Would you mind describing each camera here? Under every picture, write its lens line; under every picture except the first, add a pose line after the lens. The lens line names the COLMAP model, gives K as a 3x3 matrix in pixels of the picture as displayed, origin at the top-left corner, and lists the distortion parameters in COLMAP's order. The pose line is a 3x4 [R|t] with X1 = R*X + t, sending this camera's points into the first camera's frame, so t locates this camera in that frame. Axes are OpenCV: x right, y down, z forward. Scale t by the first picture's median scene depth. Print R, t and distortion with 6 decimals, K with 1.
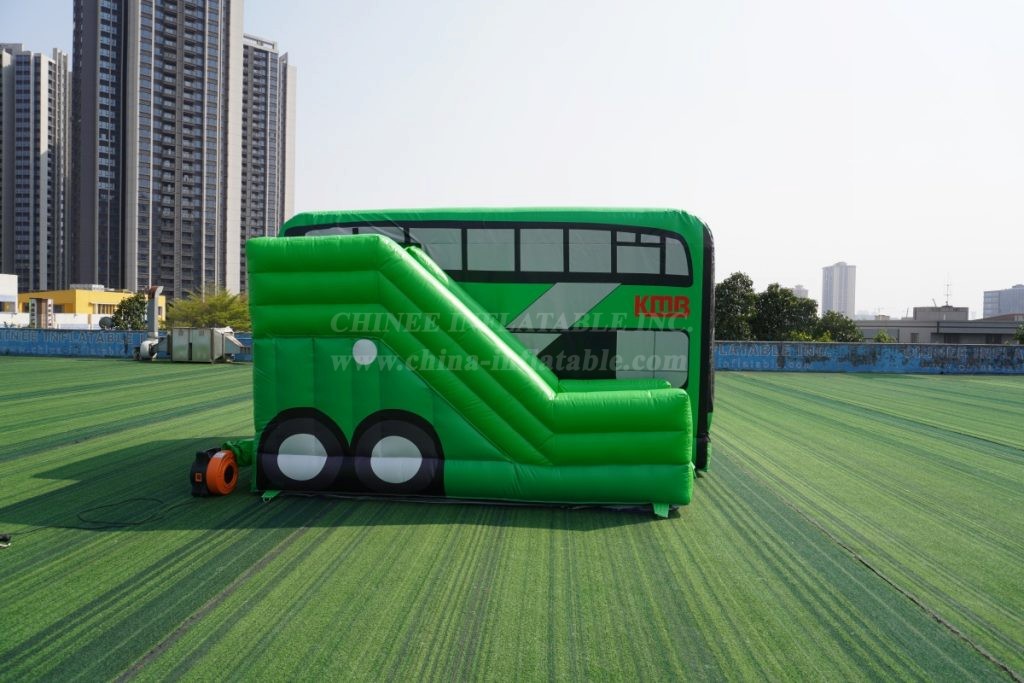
lens RADIAL K [[679.6, 0, 516.1], [0, 679.6, 323.2], [0, 0, 1]] dist [-0.047884, 0.029683]
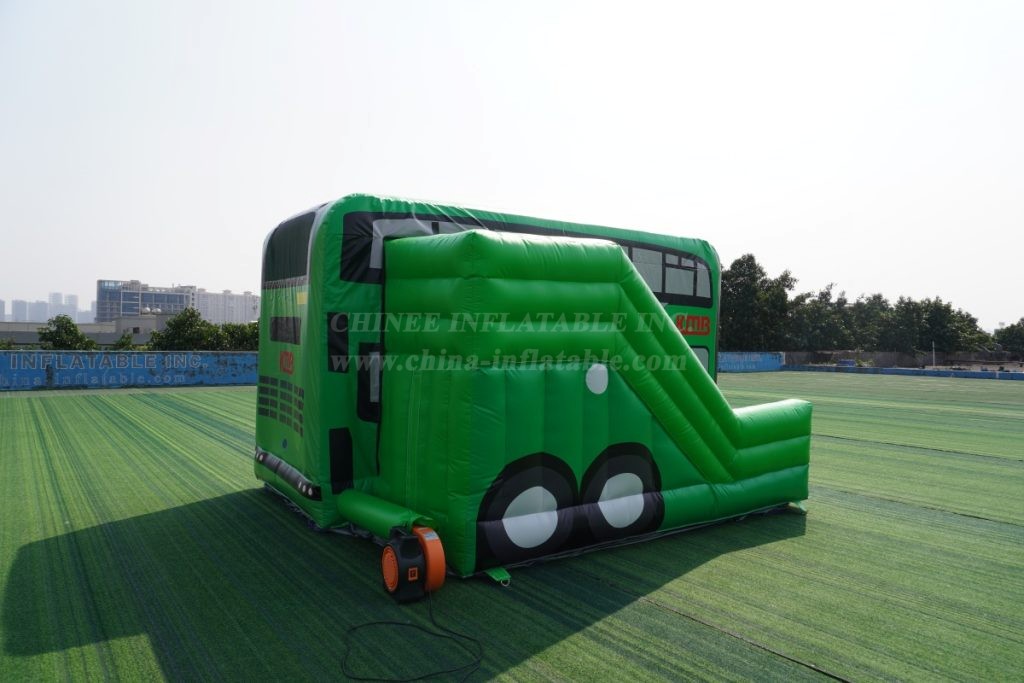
lens RADIAL K [[679.6, 0, 516.1], [0, 679.6, 323.2], [0, 0, 1]] dist [-0.047884, 0.029683]
pose [[0.768447, 0.011139, 0.639817, -0.703155], [-0.003382, 0.999905, -0.013345, -0.012612], [-0.639905, 0.008091, 0.768412, 0.344409]]
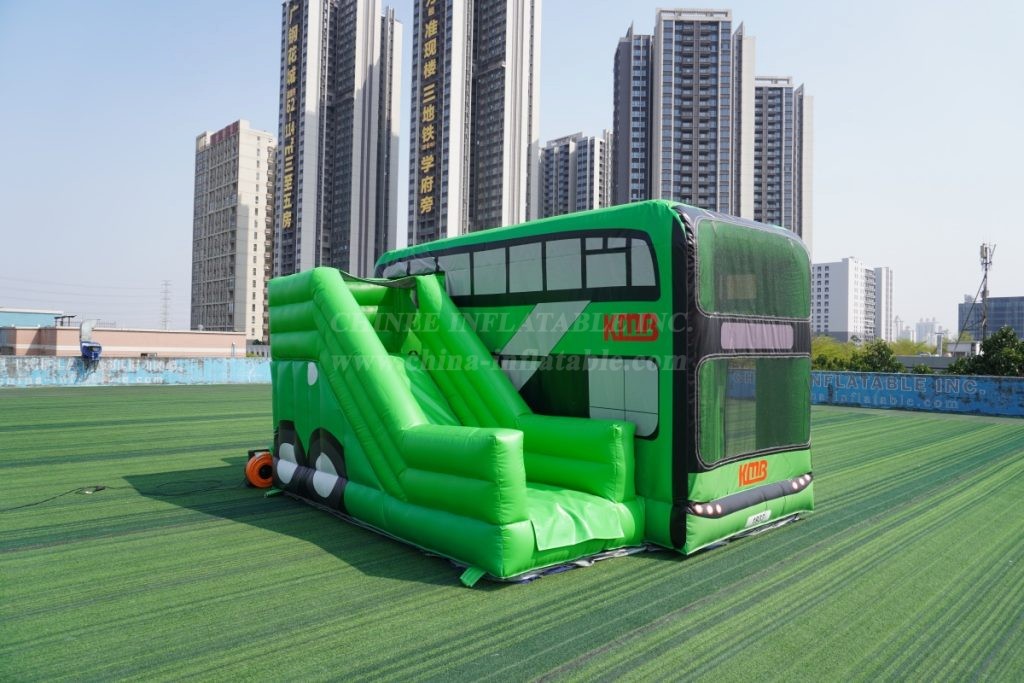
lens RADIAL K [[679.6, 0, 516.1], [0, 679.6, 323.2], [0, 0, 1]] dist [-0.047884, 0.029683]
pose [[0.733057, -0.030664, -0.679476, 0.648669], [-0.004689, 0.998732, -0.050131, 0.010214], [0.680151, 0.039934, 0.731984, 0.341740]]
